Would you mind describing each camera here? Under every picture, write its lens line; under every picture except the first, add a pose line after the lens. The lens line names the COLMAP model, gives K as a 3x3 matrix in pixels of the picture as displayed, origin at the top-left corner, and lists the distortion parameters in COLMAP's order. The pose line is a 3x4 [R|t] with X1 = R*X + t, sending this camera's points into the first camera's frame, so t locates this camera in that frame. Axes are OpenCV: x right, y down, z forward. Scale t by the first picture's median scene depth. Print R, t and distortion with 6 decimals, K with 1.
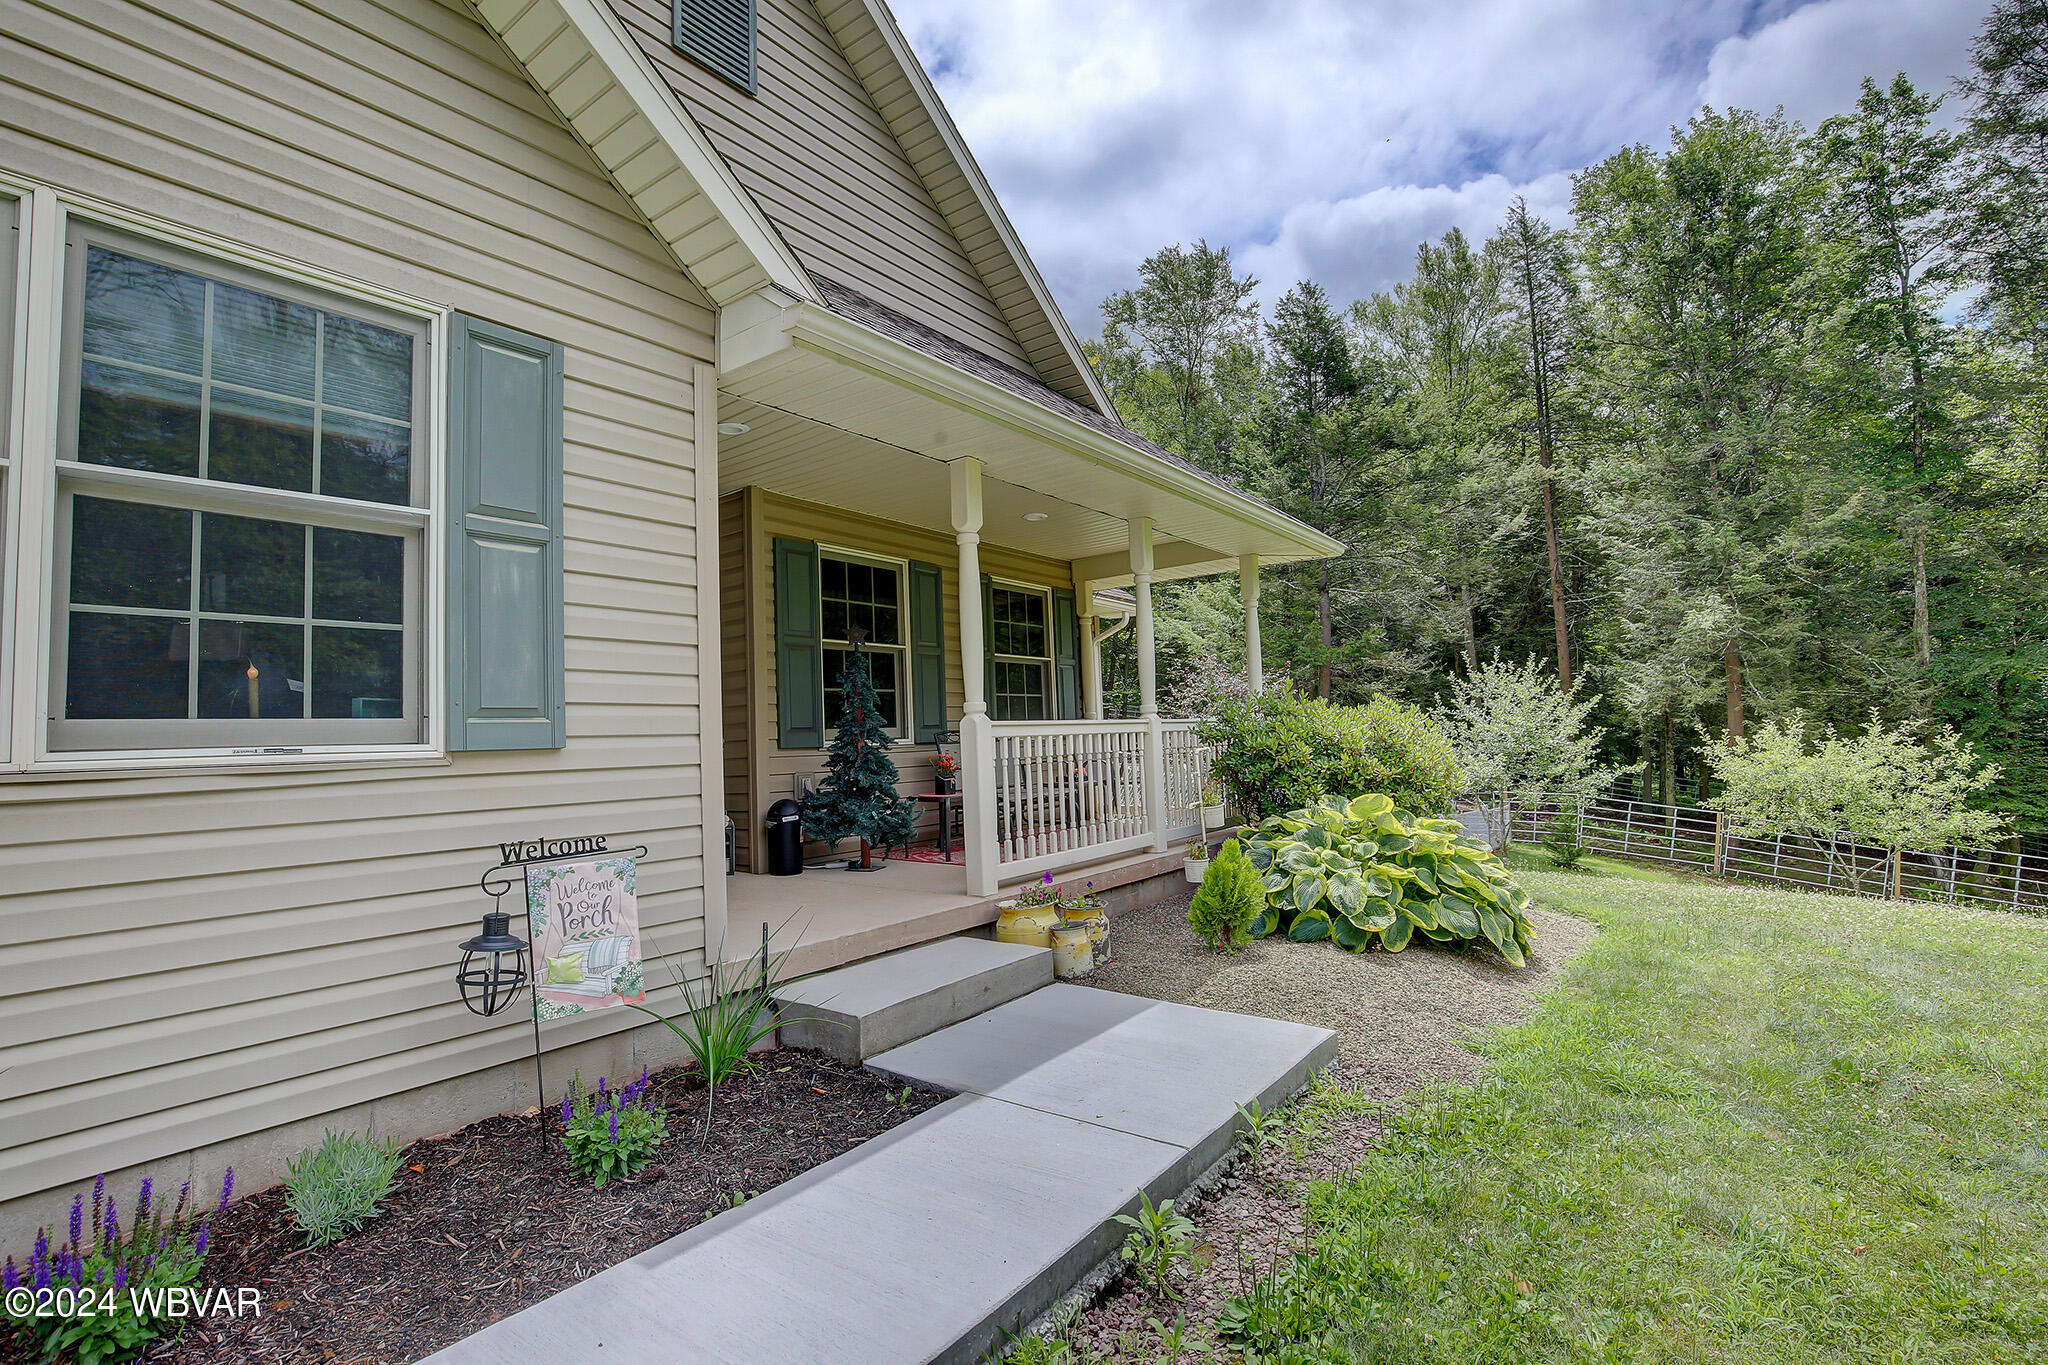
lens RADIAL K [[992.2, 0, 1024.0], [0, 992.2, 682.5], [0, 0, 1]] dist [-0.001431, -0.000504]
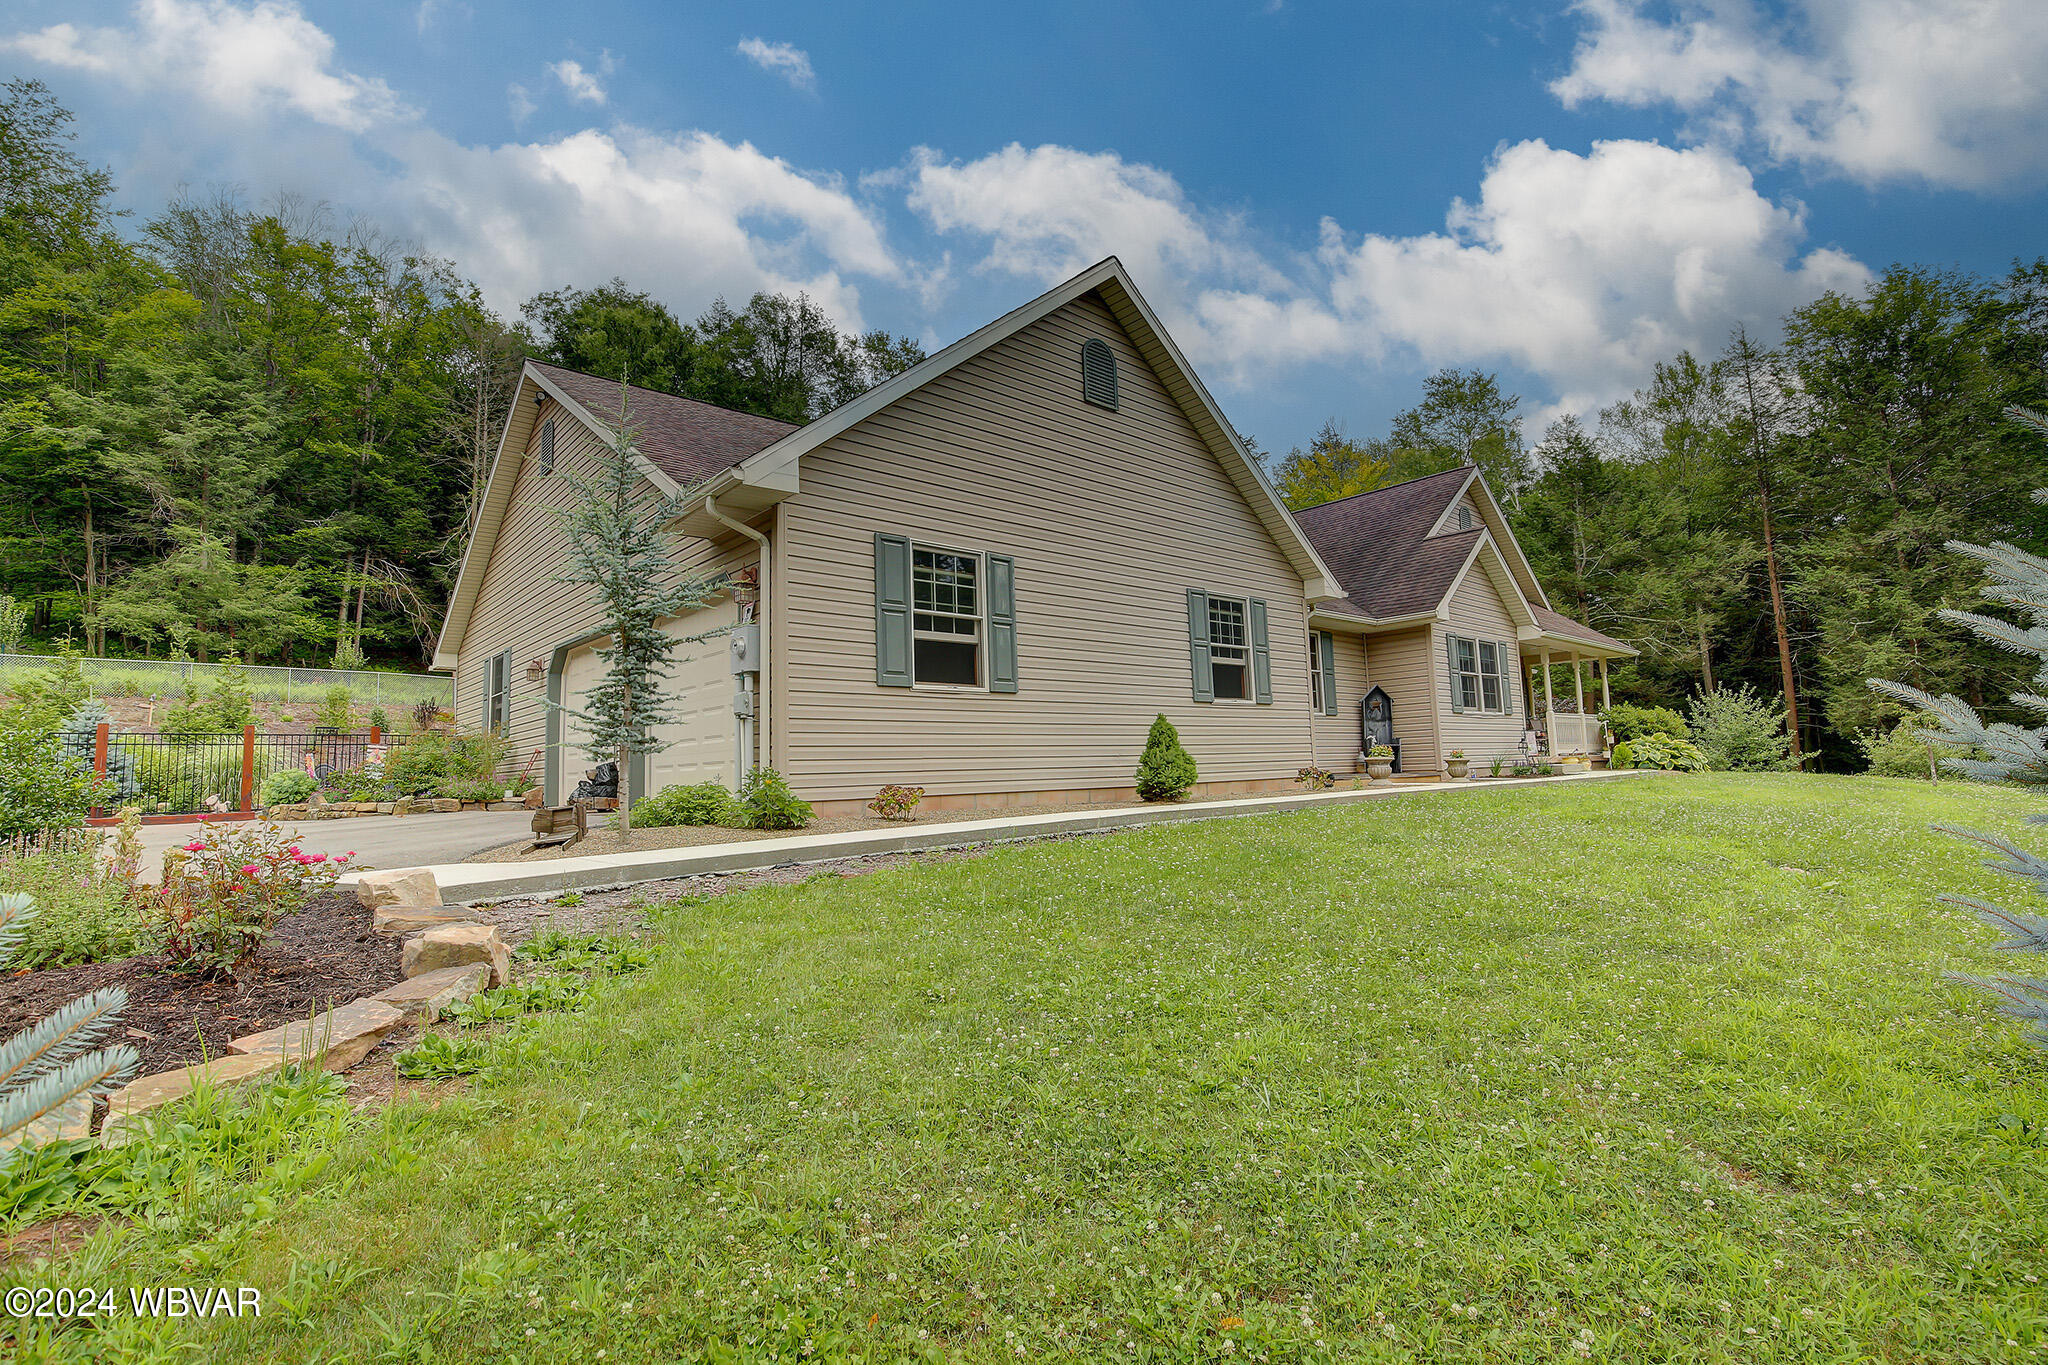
lens RADIAL K [[992.2, 0, 1024.0], [0, 992.2, 682.5], [0, 0, 1]] dist [-0.001431, -0.000504]
pose [[0.982046, -0.012728, -0.188209, -0.292608], [0.007651, 0.999588, -0.027676, 0.003091], [0.188484, 0.025739, 0.981739, -0.704162]]
